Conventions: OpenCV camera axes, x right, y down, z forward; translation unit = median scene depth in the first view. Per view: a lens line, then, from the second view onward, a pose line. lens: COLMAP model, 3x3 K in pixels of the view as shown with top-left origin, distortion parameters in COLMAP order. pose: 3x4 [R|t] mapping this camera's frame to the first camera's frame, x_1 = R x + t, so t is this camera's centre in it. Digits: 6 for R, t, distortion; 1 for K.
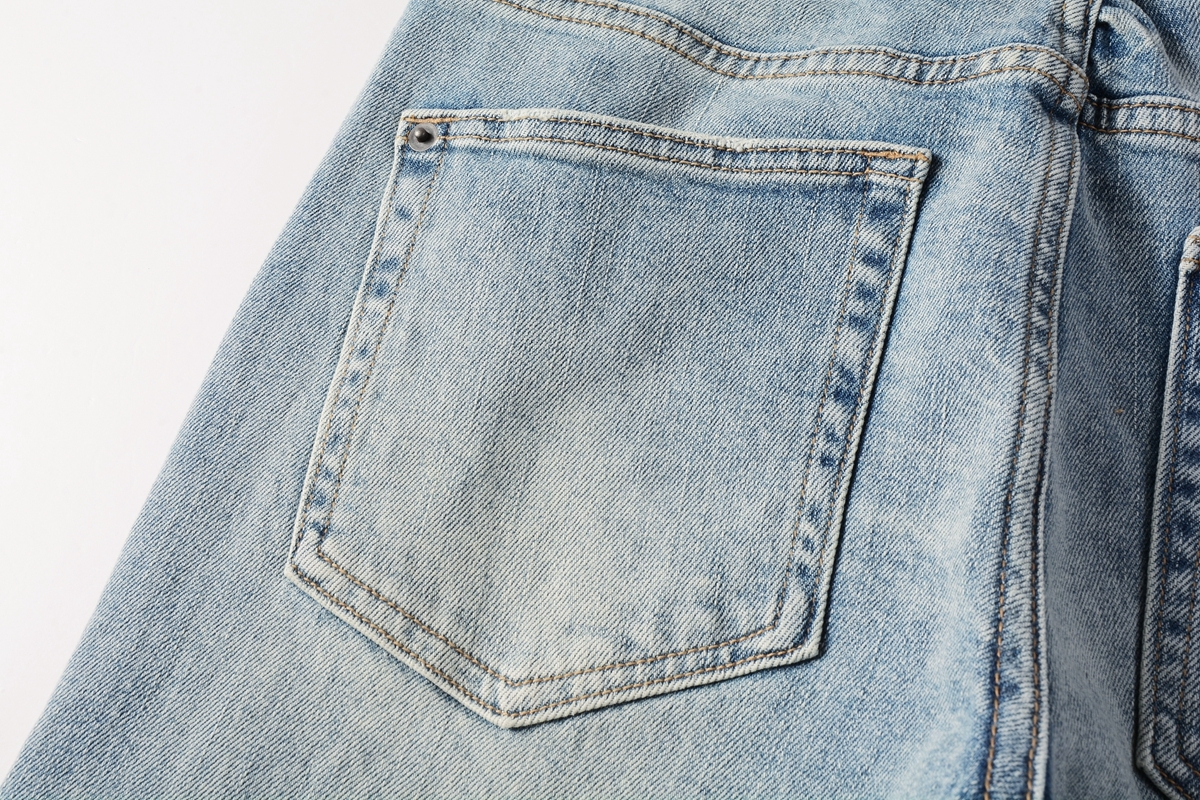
lens RADIAL K [[1275.3, 0, 600.4], [0, 1275.3, 398.5], [0, 0, 1]] dist [0.006455, 0.000000]
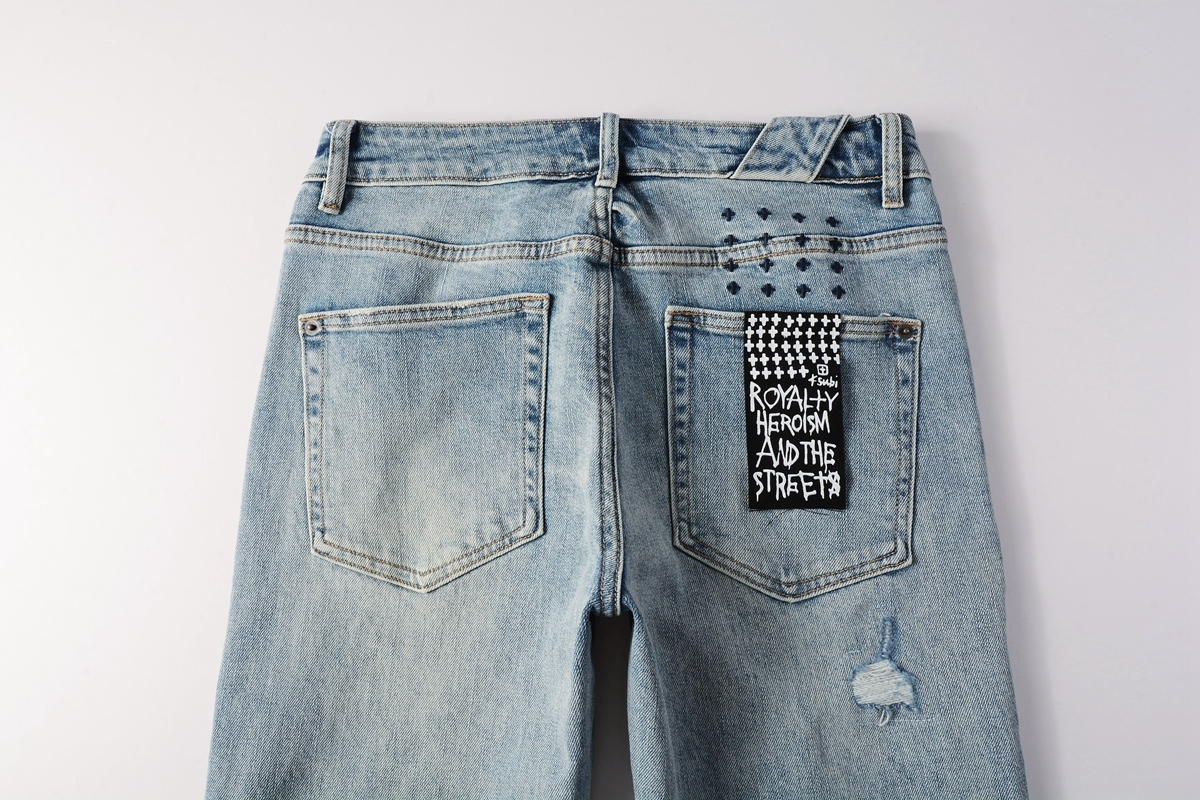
lens RADIAL K [[877.8, 0, 601.2], [0, 877.8, 401.7], [0, 0, 1]] dist [-0.029804, -0.003330]
pose [[0.963383, -0.246634, 0.105189, 0.148315], [0.215432, 0.945553, 0.243965, -0.378702], [-0.159632, -0.212371, 0.964062, -0.511560]]
